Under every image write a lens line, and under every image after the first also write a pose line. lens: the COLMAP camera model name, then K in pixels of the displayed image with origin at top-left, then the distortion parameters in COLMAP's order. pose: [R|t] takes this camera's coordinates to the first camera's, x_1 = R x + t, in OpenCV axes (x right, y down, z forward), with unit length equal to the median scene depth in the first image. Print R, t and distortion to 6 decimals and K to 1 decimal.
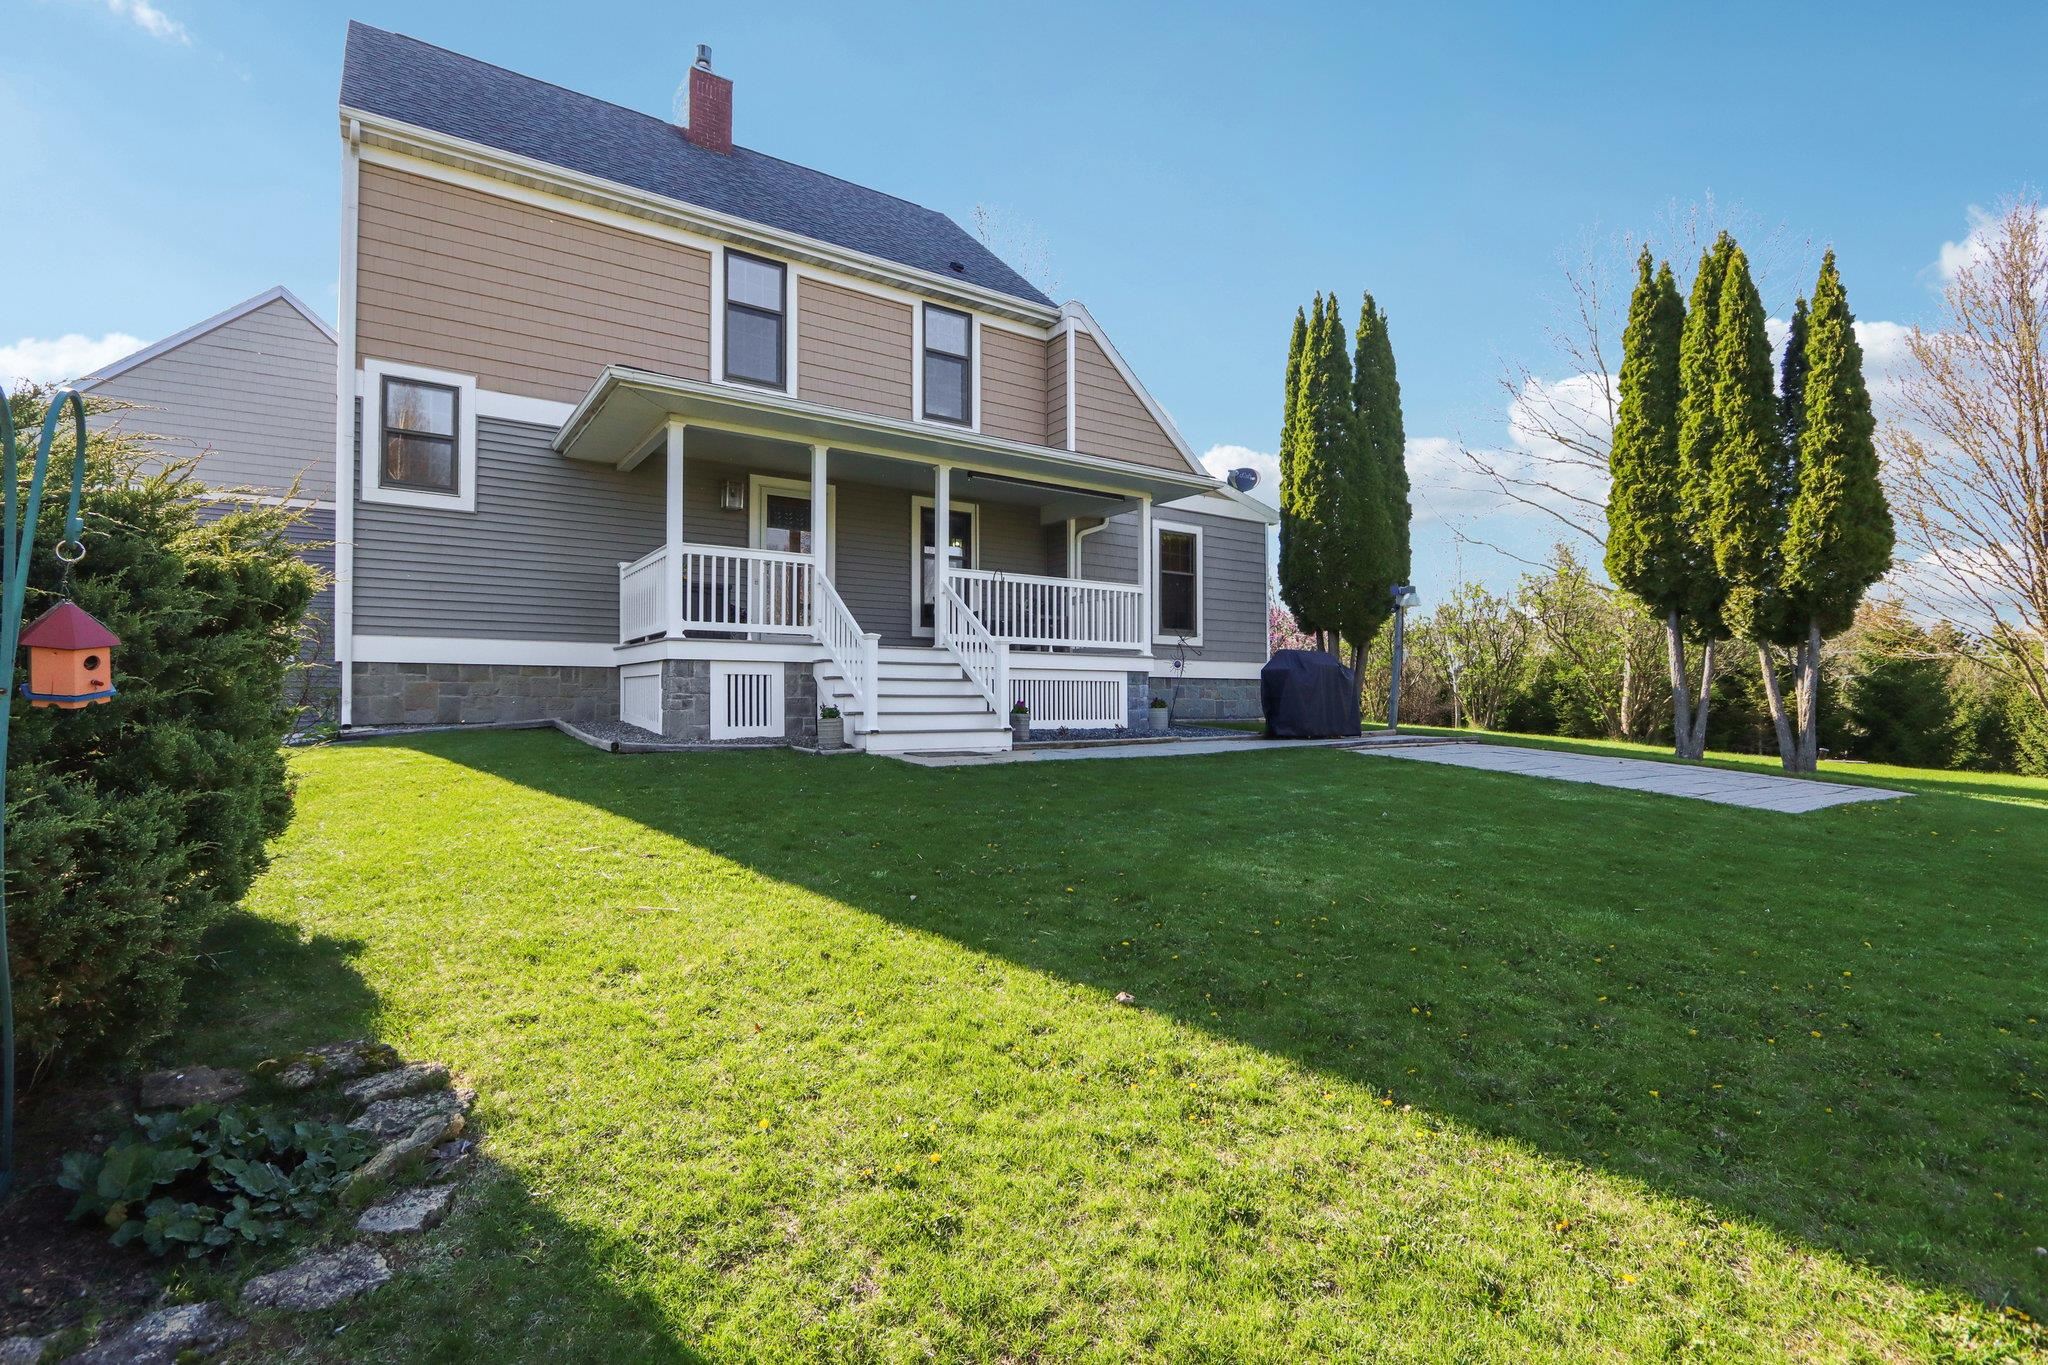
lens RADIAL K [[948.5, 0, 1023.9], [0, 948.5, 699.6], [0, 0, 1]] dist [-0.021667, 0.000297]
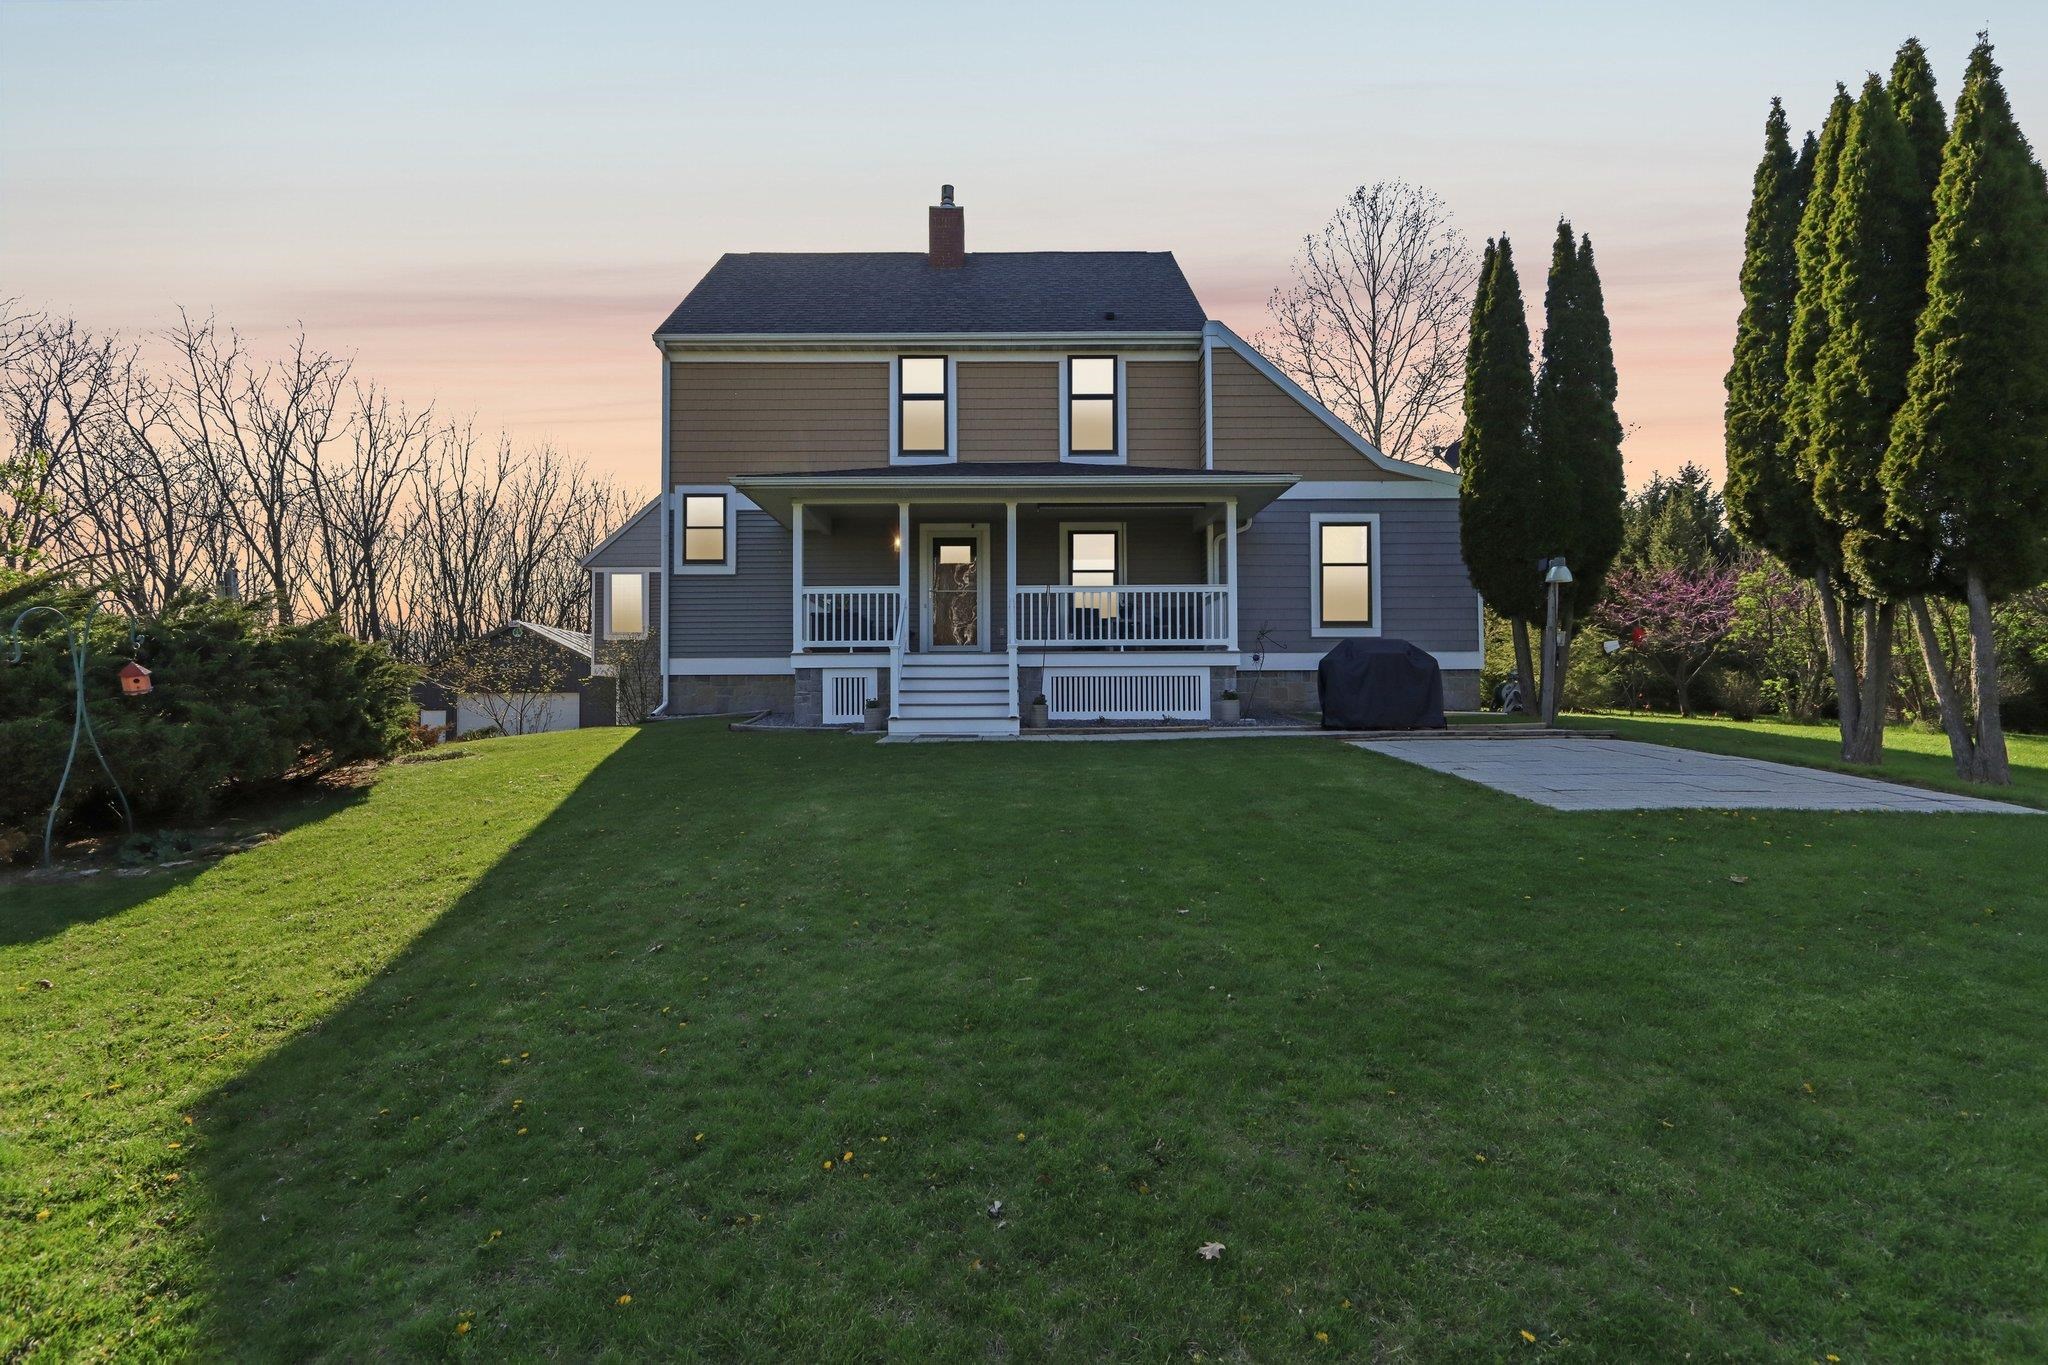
lens RADIAL K [[950.1, 0, 1024.0], [0, 950.1, 682.5], [0, 0, 1]] dist [0.002408, 0.000410]
pose [[0.826313, -0.019915, -0.562859, 0.627315], [0.009260, 0.999720, -0.021777, 0.012013], [0.563135, 0.012782, 0.826266, -0.004548]]
